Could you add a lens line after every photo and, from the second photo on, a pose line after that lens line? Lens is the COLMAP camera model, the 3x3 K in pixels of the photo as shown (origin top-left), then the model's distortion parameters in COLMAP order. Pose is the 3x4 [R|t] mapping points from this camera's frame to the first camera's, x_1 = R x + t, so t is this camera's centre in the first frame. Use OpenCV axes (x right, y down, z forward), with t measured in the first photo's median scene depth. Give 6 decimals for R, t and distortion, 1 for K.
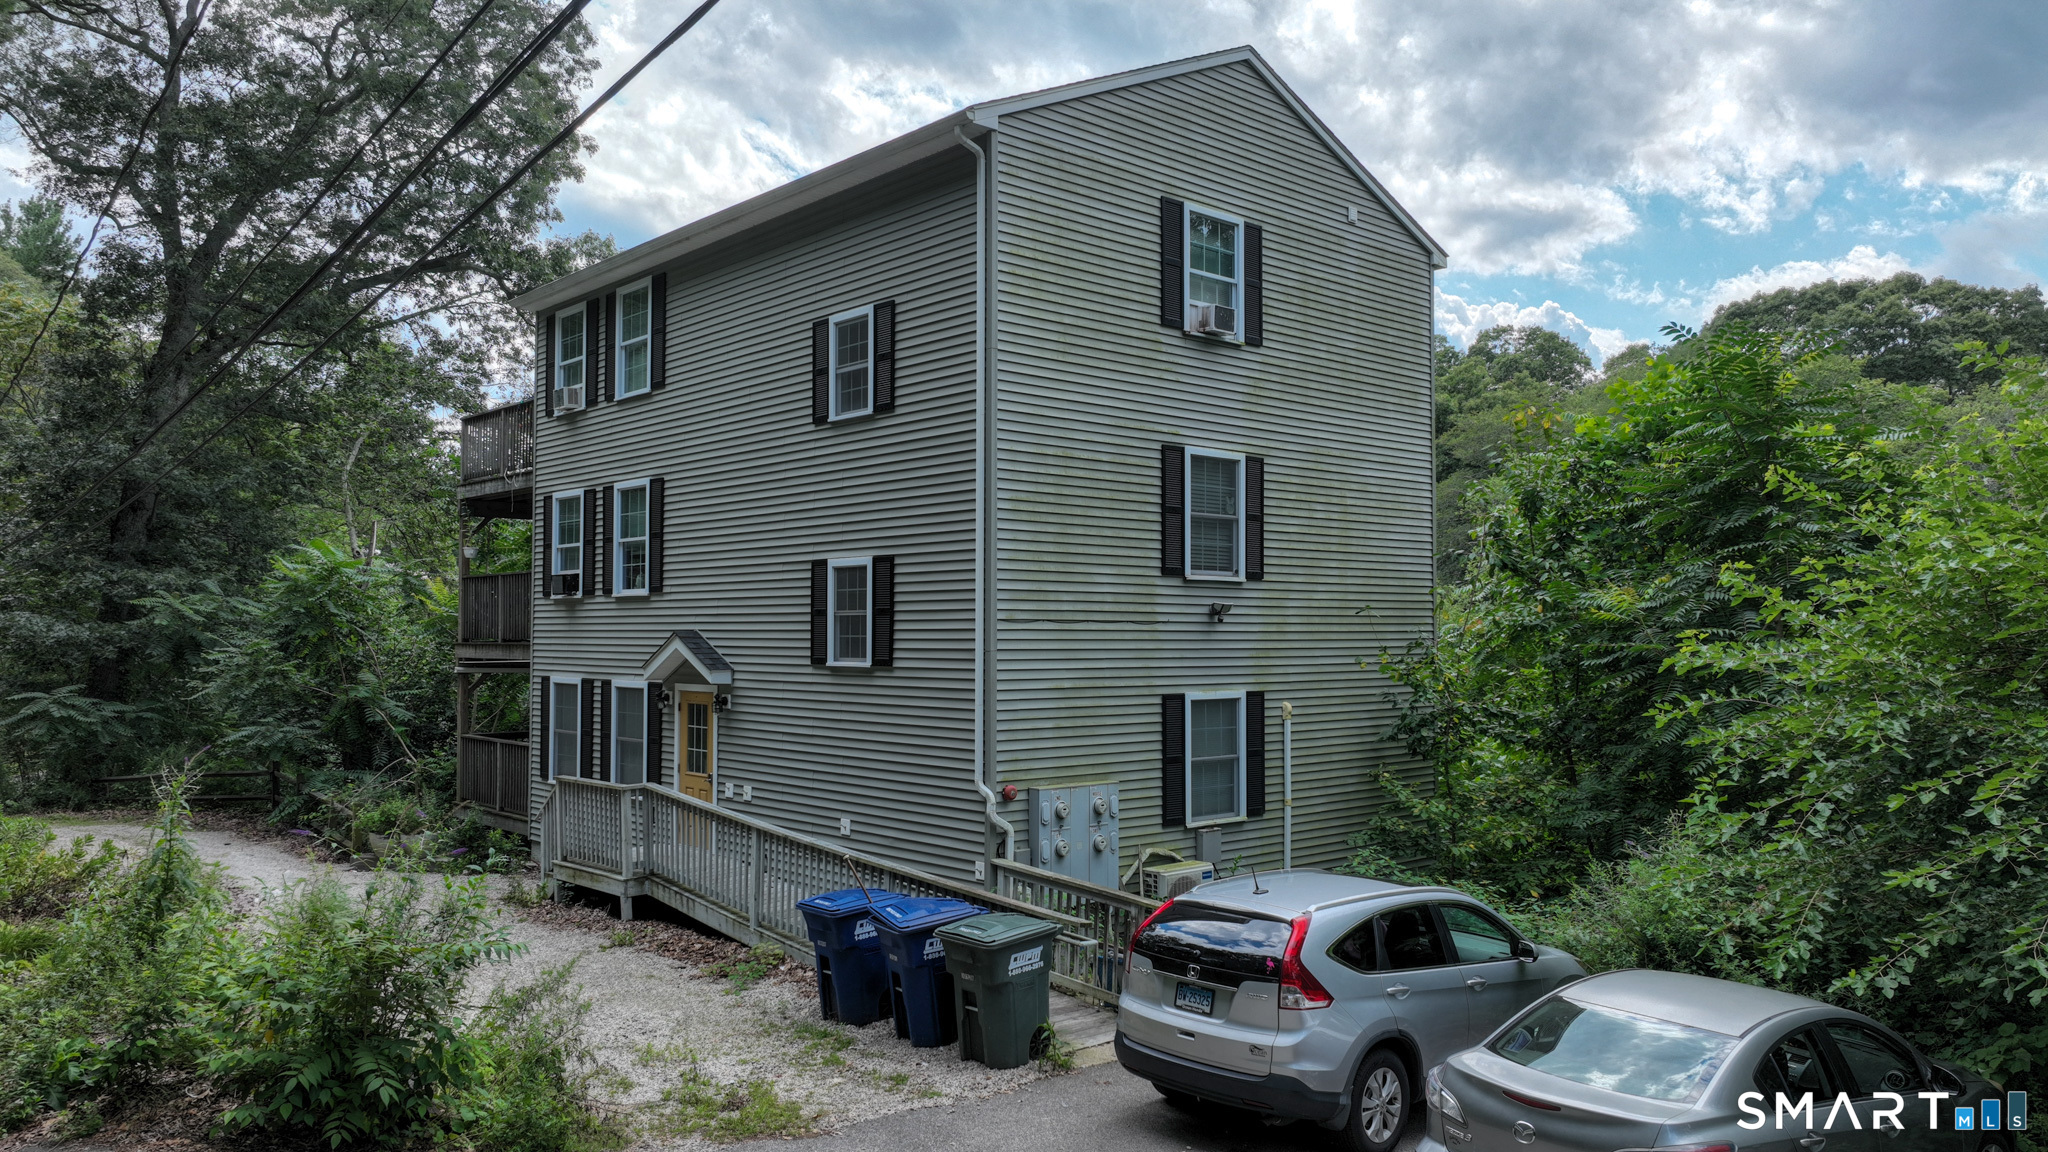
lens RADIAL K [[1451.4, 0, 1027.3], [0, 1451.4, 579.5], [0, 0, 1]] dist [-0.004187, 0.003097]
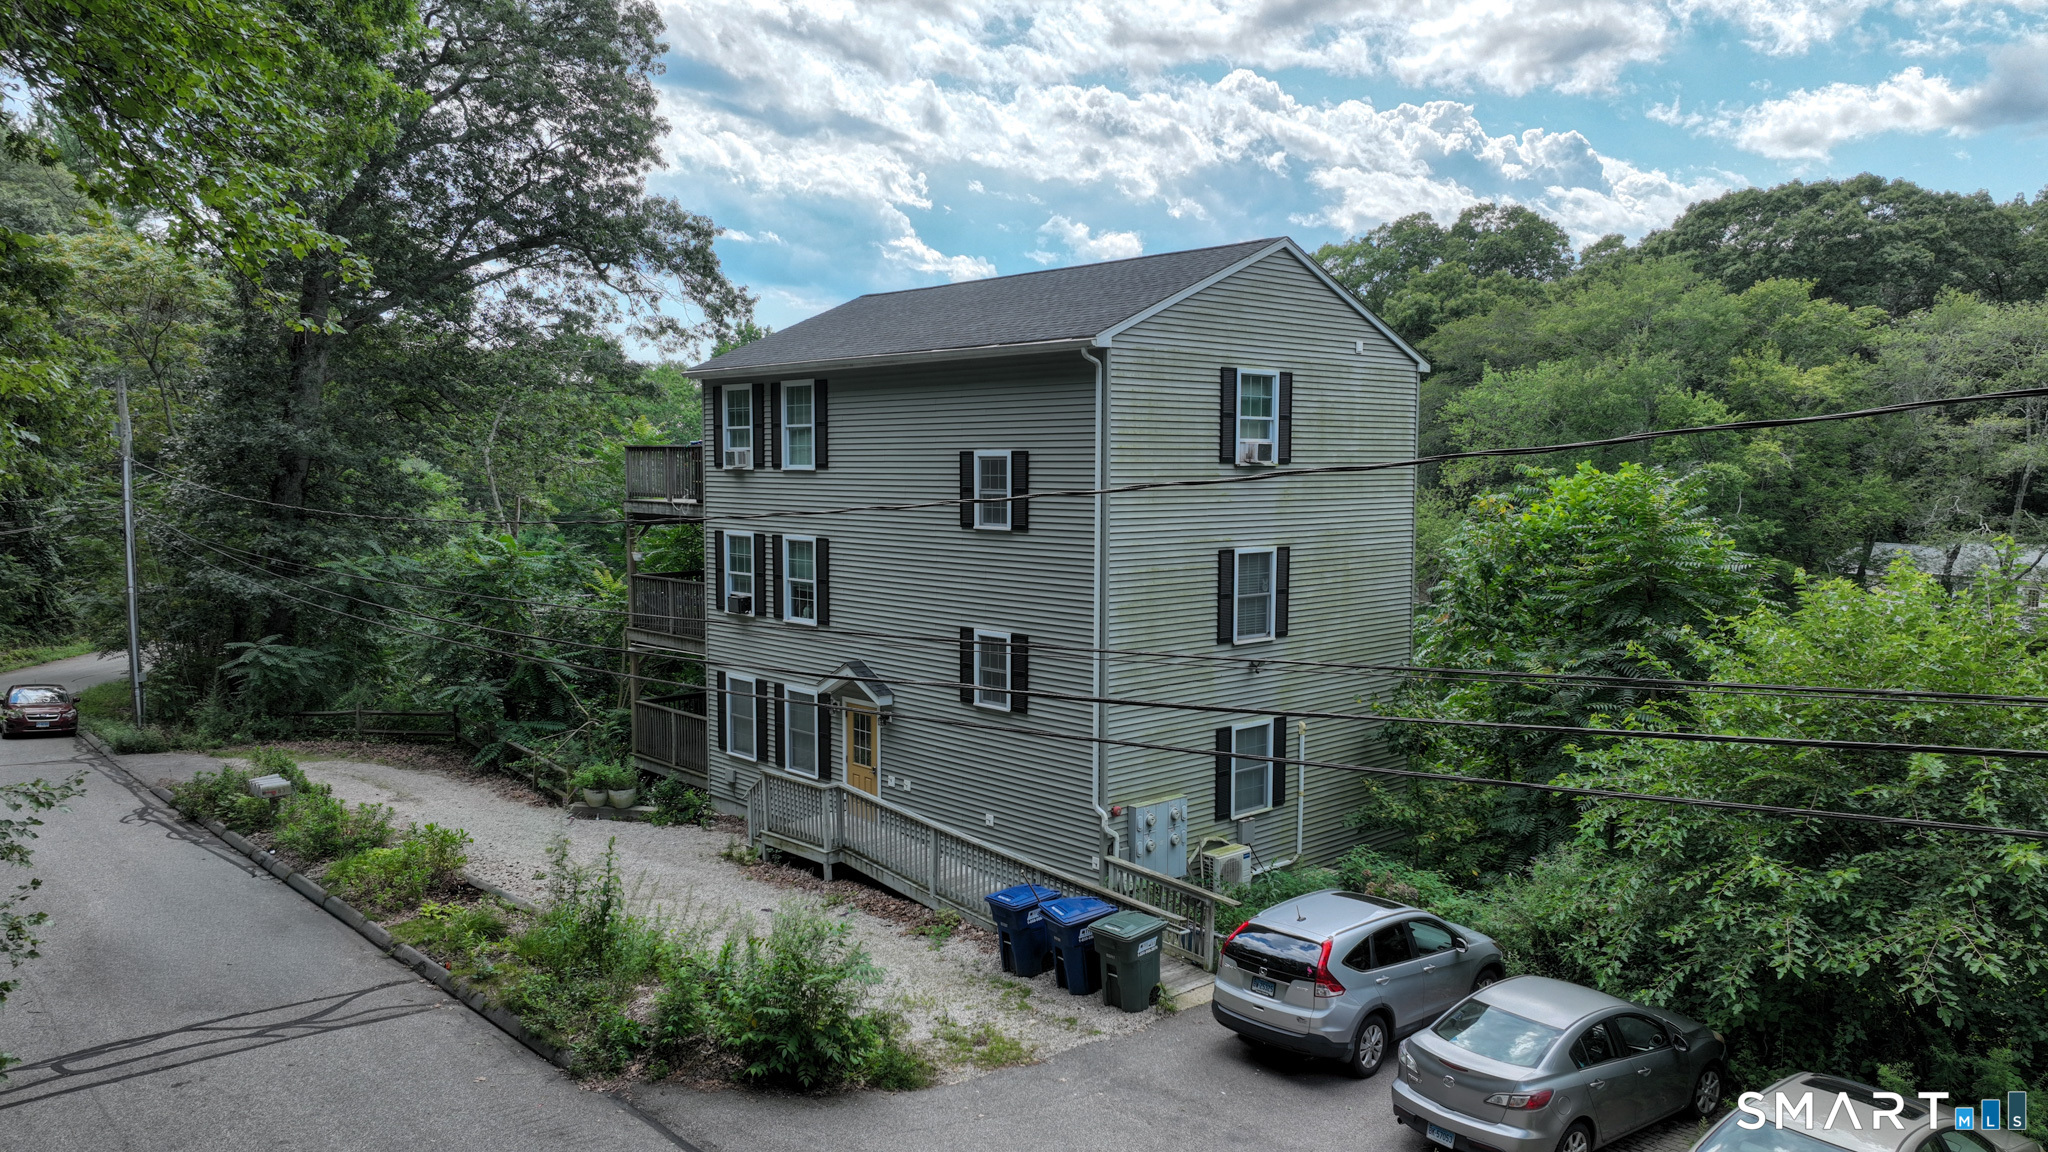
lens RADIAL K [[1451.4, 0, 1023.1], [0, 1451.4, 580.4], [0, 0, 1]] dist [-0.004187, 0.003097]
pose [[0.999902, 0.000272, 0.014032, -0.107248], [-0.001941, 0.992890, 0.119022, -0.217036], [-0.013899, -0.119037, 0.992792, -0.352659]]
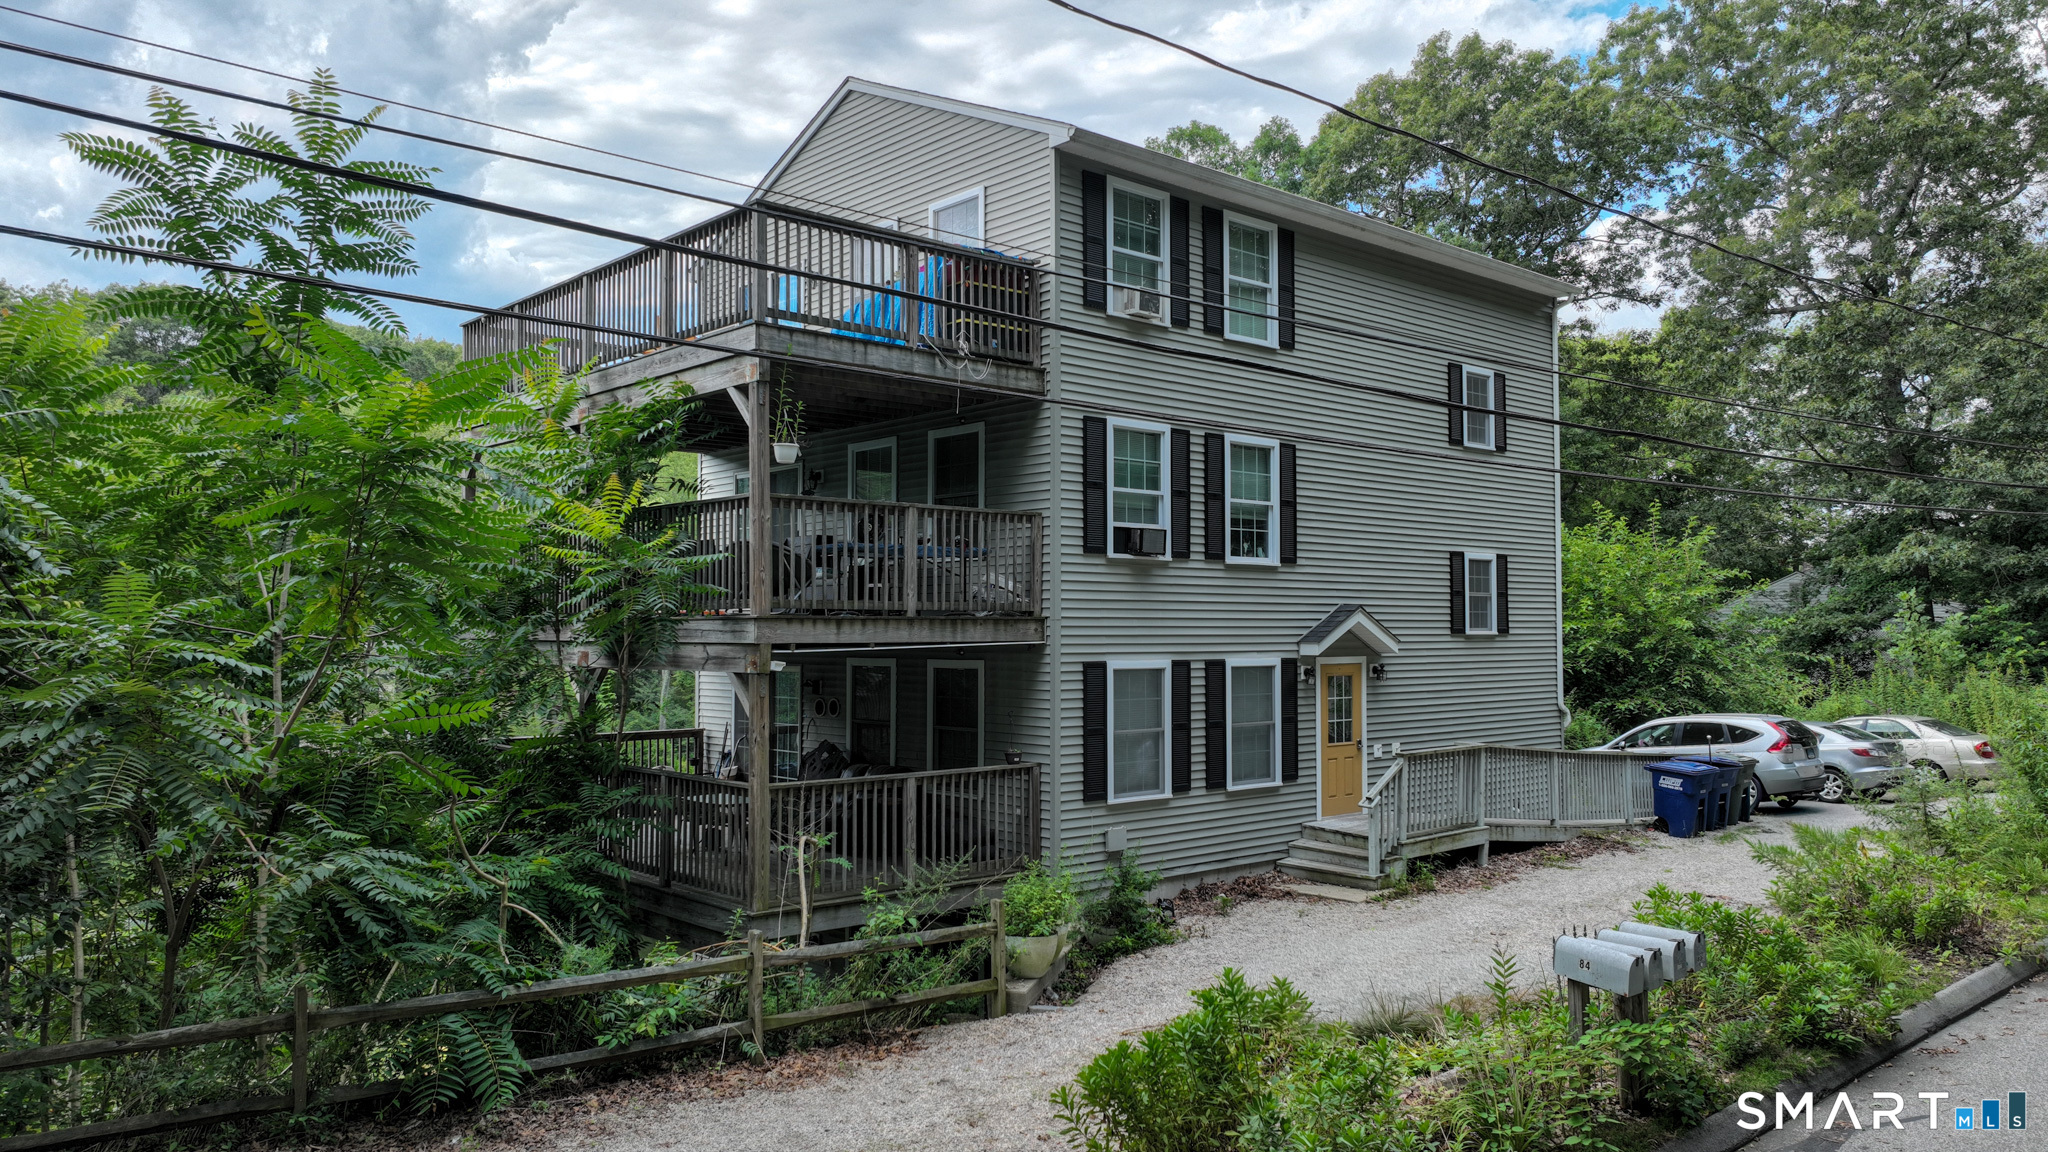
lens RADIAL K [[1451.4, 0, 1020.5], [0, 1451.4, 569.3], [0, 0, 1]] dist [-0.004187, 0.003097]
pose [[0.007696, 0.038245, 0.999239, -1.390883], [-0.038614, 0.998534, -0.037920, 0.063934], [-0.999225, -0.038293, 0.009162, 1.344231]]
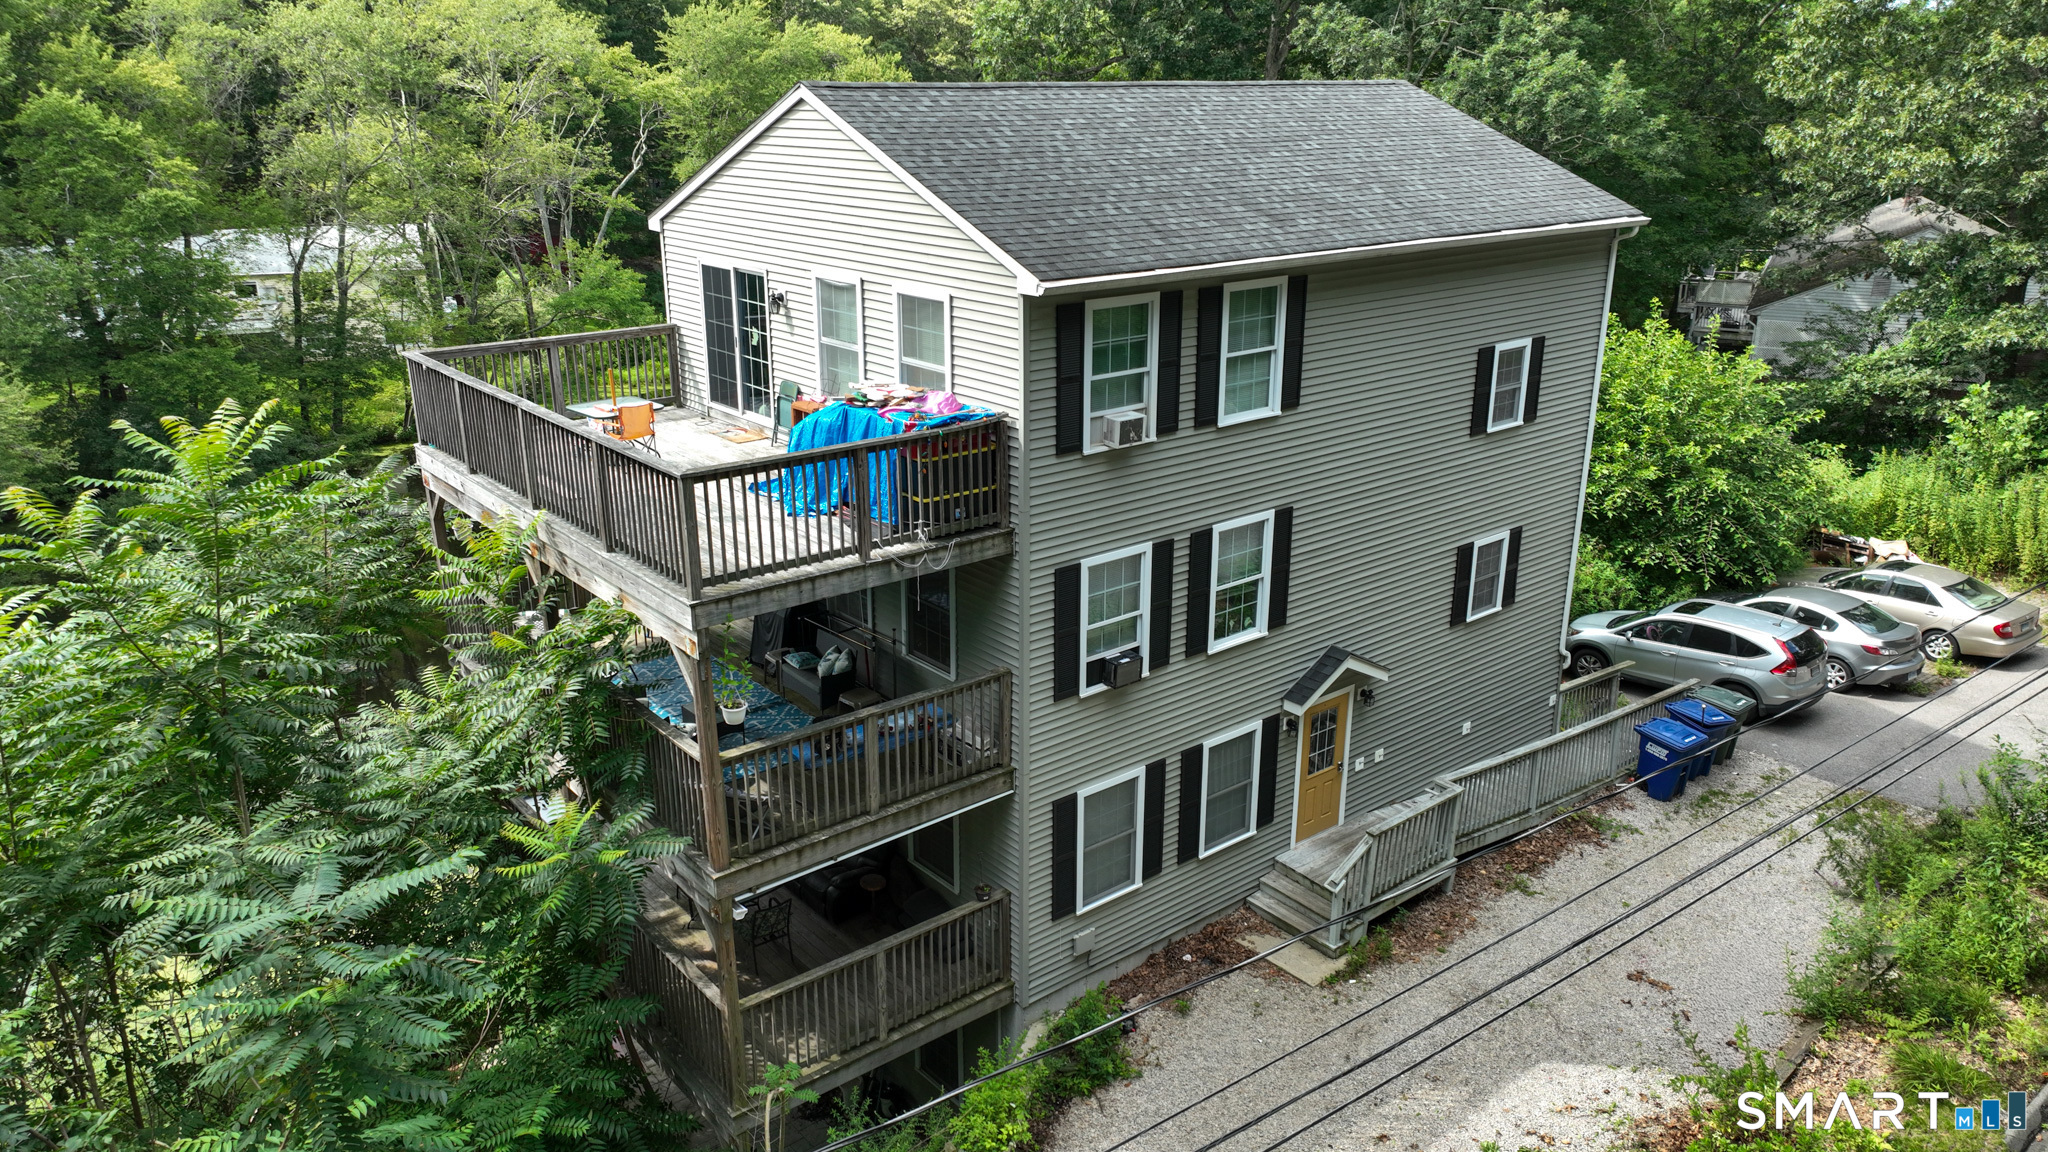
lens RADIAL K [[1451.4, 0, 1026.2], [0, 1451.4, 573.0], [0, 0, 1]] dist [-0.004187, 0.003097]
pose [[0.045052, -0.325700, 0.944399, -1.294788], [-0.039140, 0.944058, 0.327449, -0.368674], [-0.998218, -0.051716, 0.029784, 1.306119]]
